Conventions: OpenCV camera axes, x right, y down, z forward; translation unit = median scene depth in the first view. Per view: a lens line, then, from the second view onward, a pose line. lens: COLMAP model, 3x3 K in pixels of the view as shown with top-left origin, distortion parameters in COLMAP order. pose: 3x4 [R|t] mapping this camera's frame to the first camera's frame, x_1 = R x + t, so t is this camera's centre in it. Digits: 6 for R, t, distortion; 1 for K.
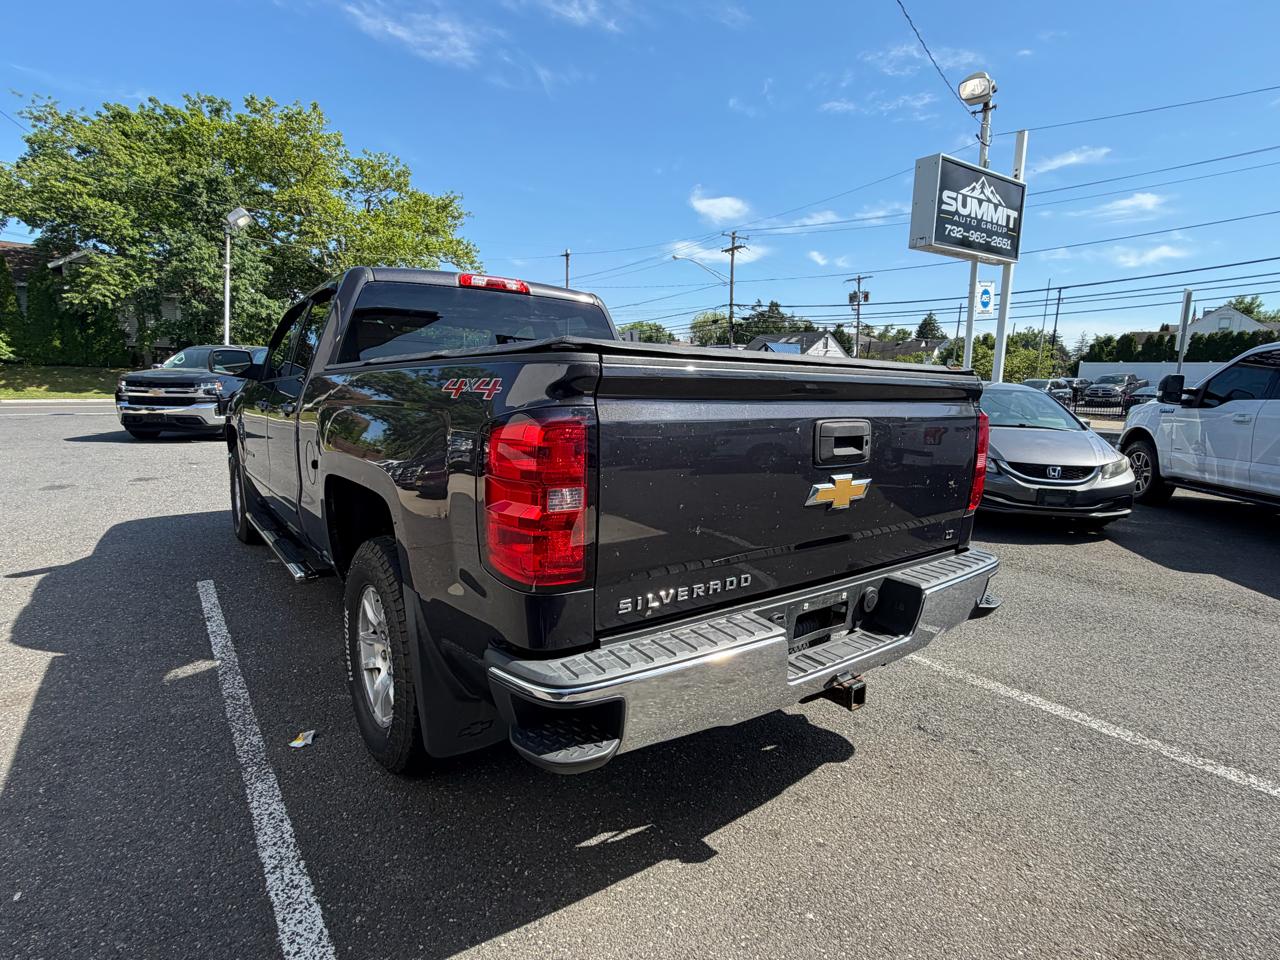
lens RADIAL K [[656.0, 0, 639.5], [0, 656.0, 486.3], [0, 0, 1]] dist [0.000108, -0.000876]
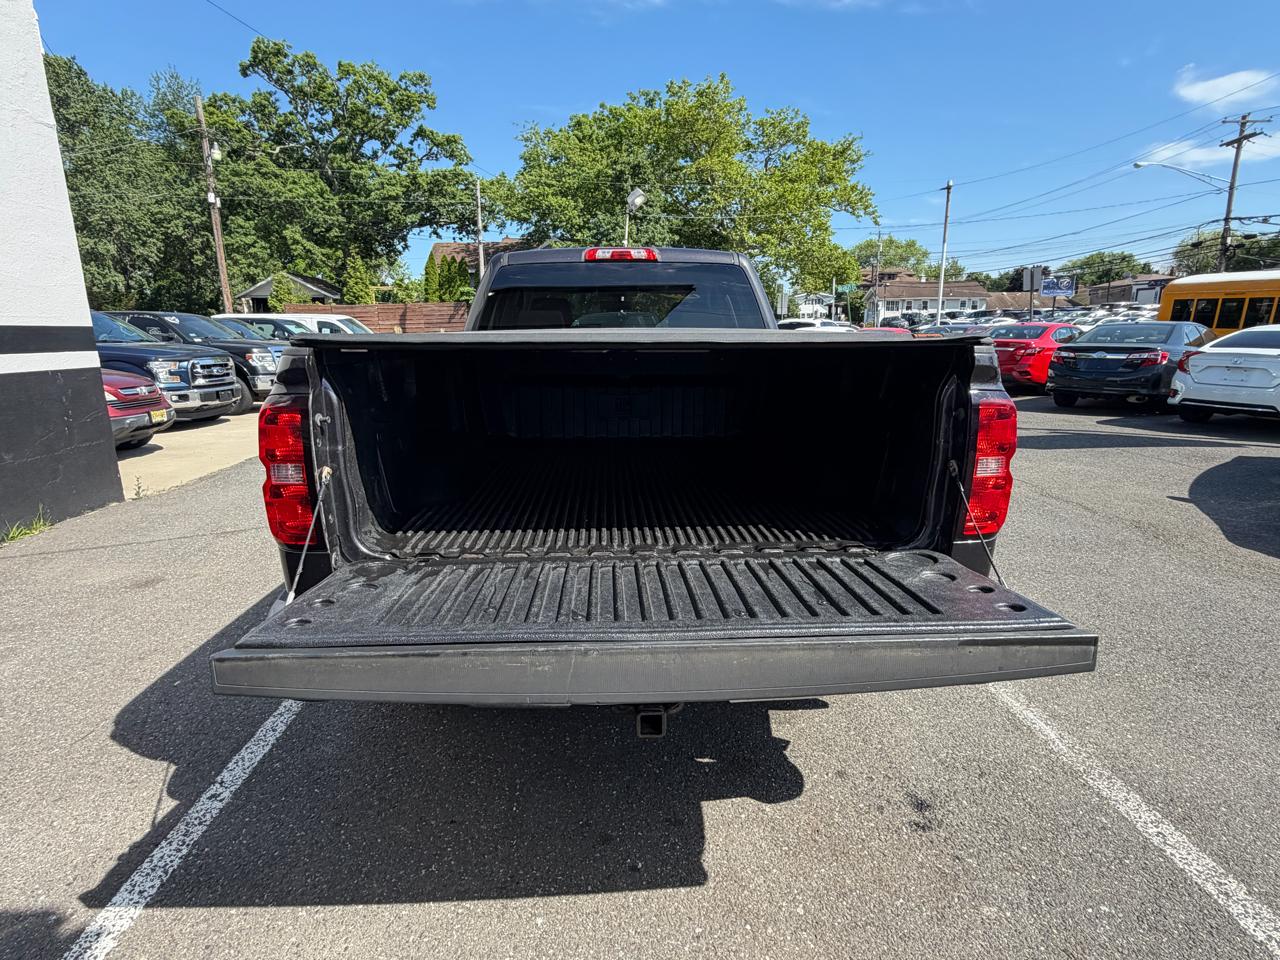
lens RADIAL K [[656.0, 0, 634.6], [0, 656.0, 484.3], [0, 0, 1]] dist [0.000108, -0.000876]
pose [[0.825401, 0.099342, -0.555738, 0.052482], [-0.062188, 0.994405, 0.085393, -0.004989], [0.561111, -0.035923, 0.826961, 0.018365]]
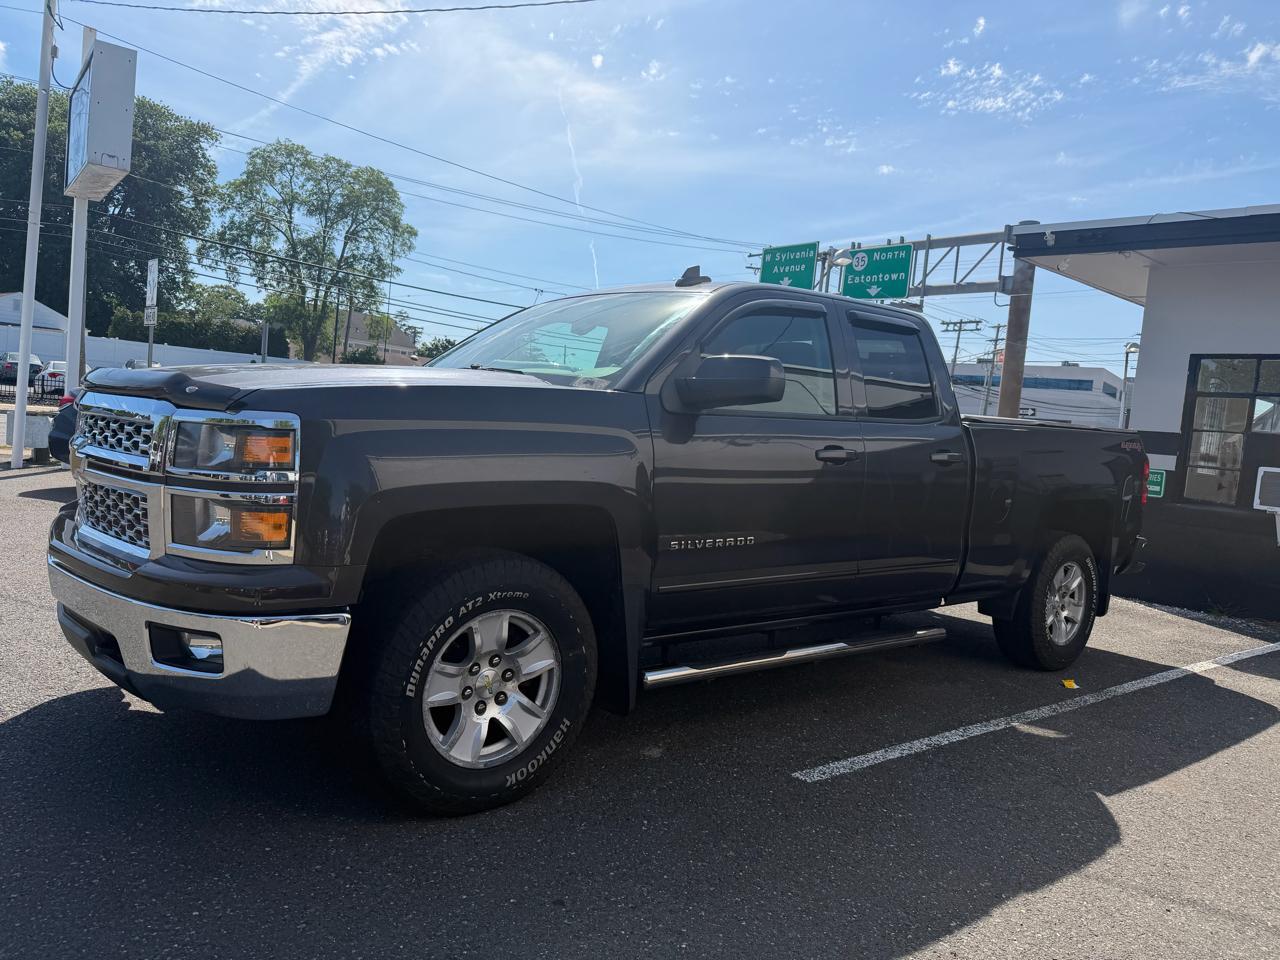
lens RADIAL K [[902.7, 0, 636.0], [0, 902.7, 475.8], [0, 0, 1]] dist [0.022307, -0.030216]
pose [[-0.042741, -0.087299, 0.995265, -0.212155], [0.074545, 0.993120, 0.090312, -0.028460], [-0.996301, 0.078052, -0.035939, 0.174460]]
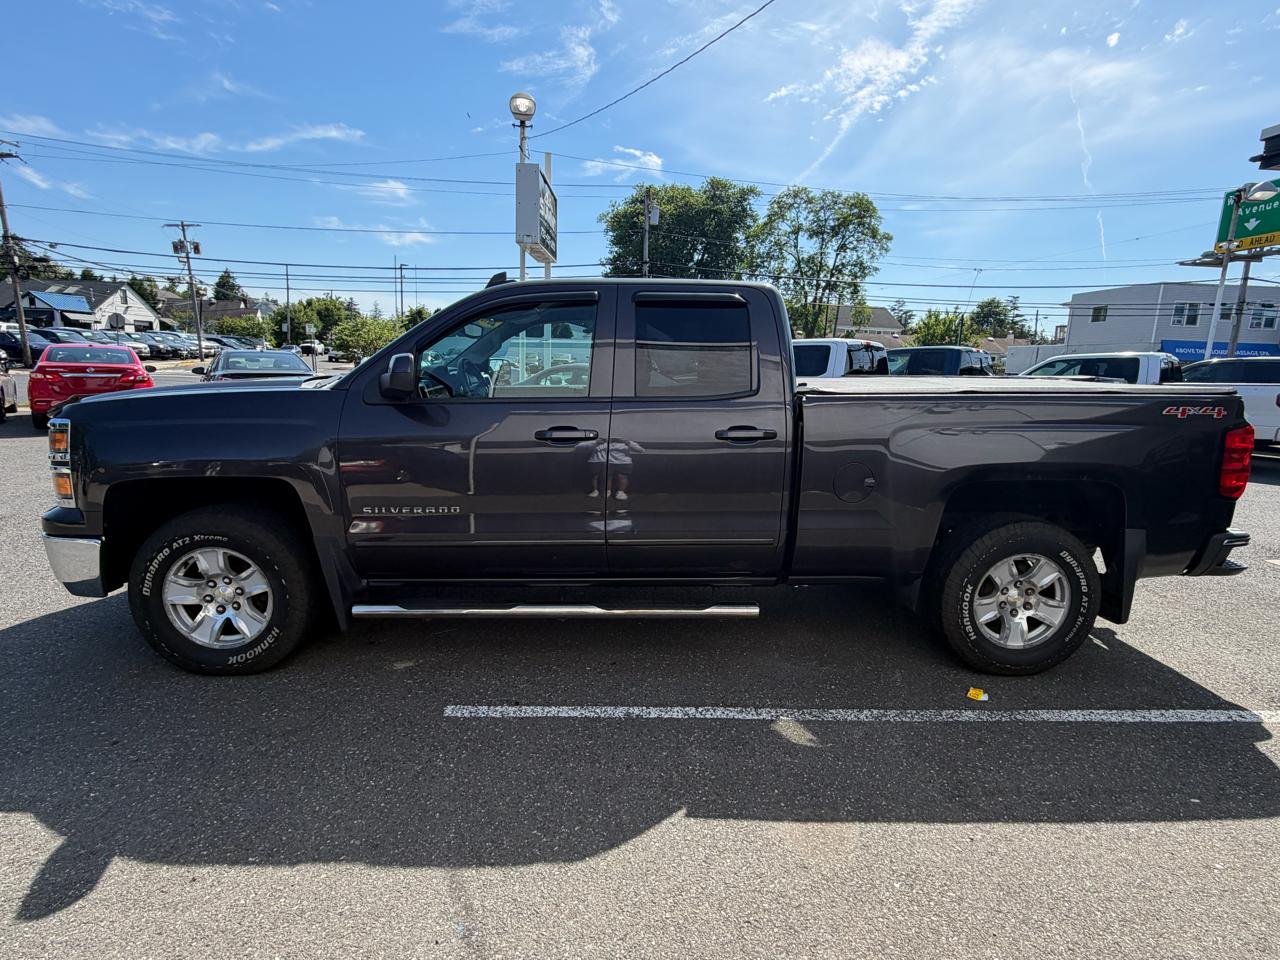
lens RADIAL K [[656.0, 0, 640.4], [0, 656.0, 490.7], [0, 0, 1]] dist [0.000108, -0.000876]
pose [[0.564614, -0.165891, 0.808511, -0.159771], [0.117204, 0.985781, 0.120416, -0.019755], [-0.816991, 0.026772, 0.576029, 0.069547]]
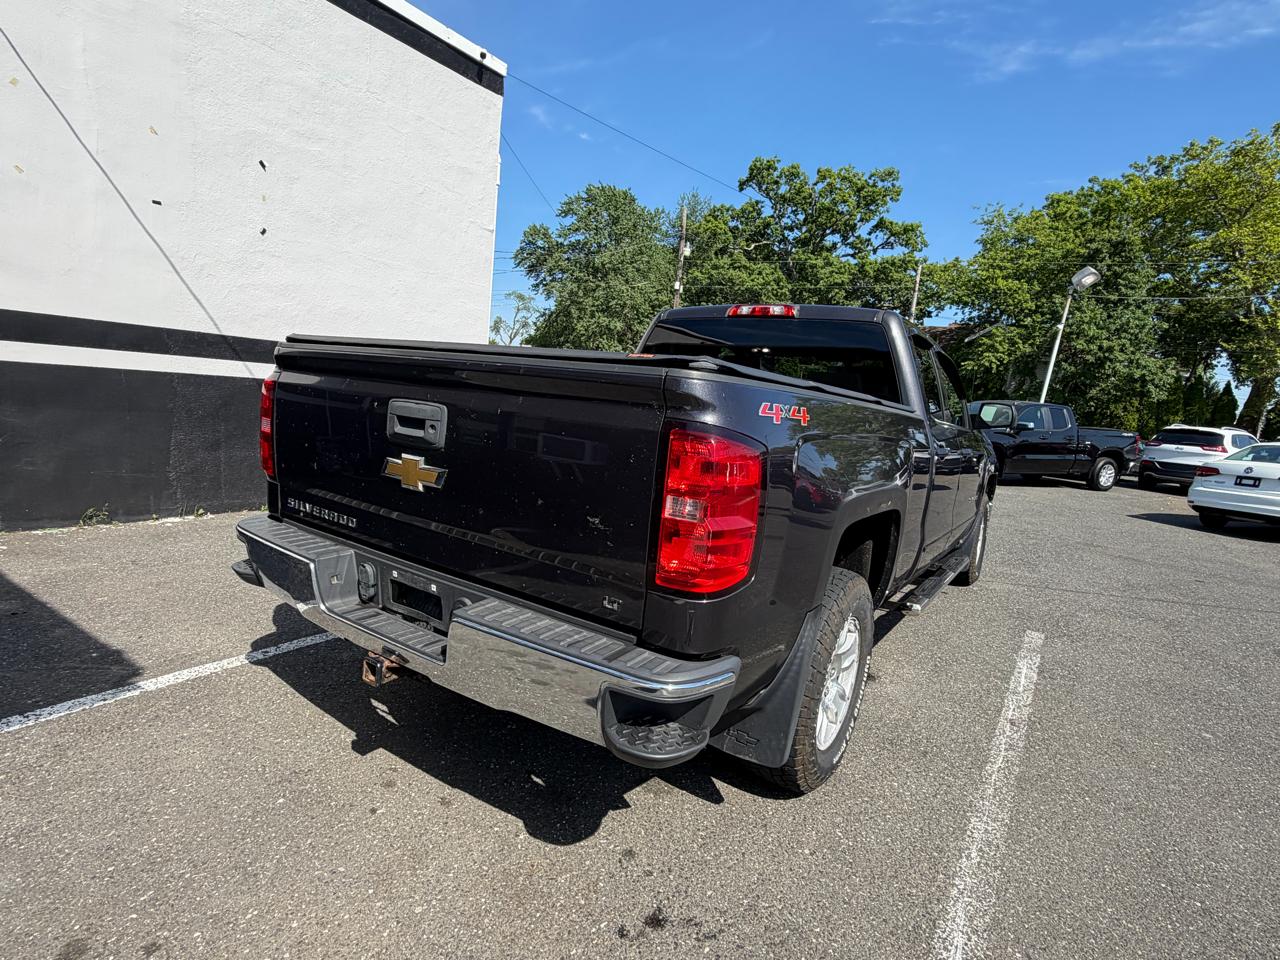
lens RADIAL K [[656.0, 0, 639.7], [0, 656.0, 483.6], [0, 0, 1]] dist [0.000108, -0.000876]
pose [[0.327353, 0.133158, -0.935473, 0.093436], [-0.227218, 0.972064, 0.058855, -0.007784], [0.917176, 0.193290, 0.348464, 0.065968]]
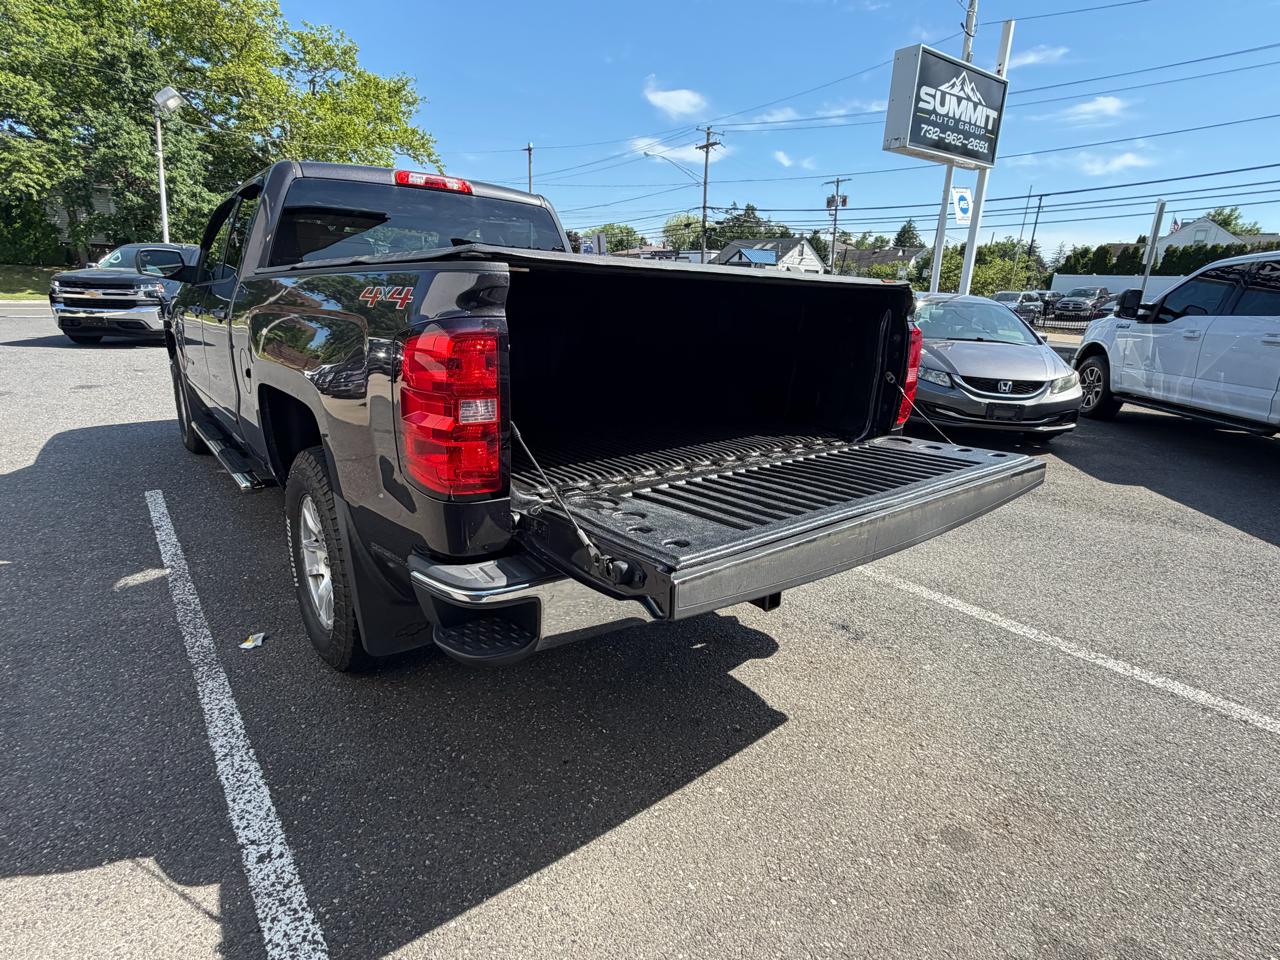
lens RADIAL K [[656.0, 0, 633.9], [0, 656.0, 486.4], [0, 0, 1]] dist [0.000108, -0.000876]
pose [[0.999335, 0.002204, 0.036410, 0.004512], [-0.007058, 0.990992, 0.133735, -0.000084], [-0.035787, -0.133903, 0.990348, -0.001577]]
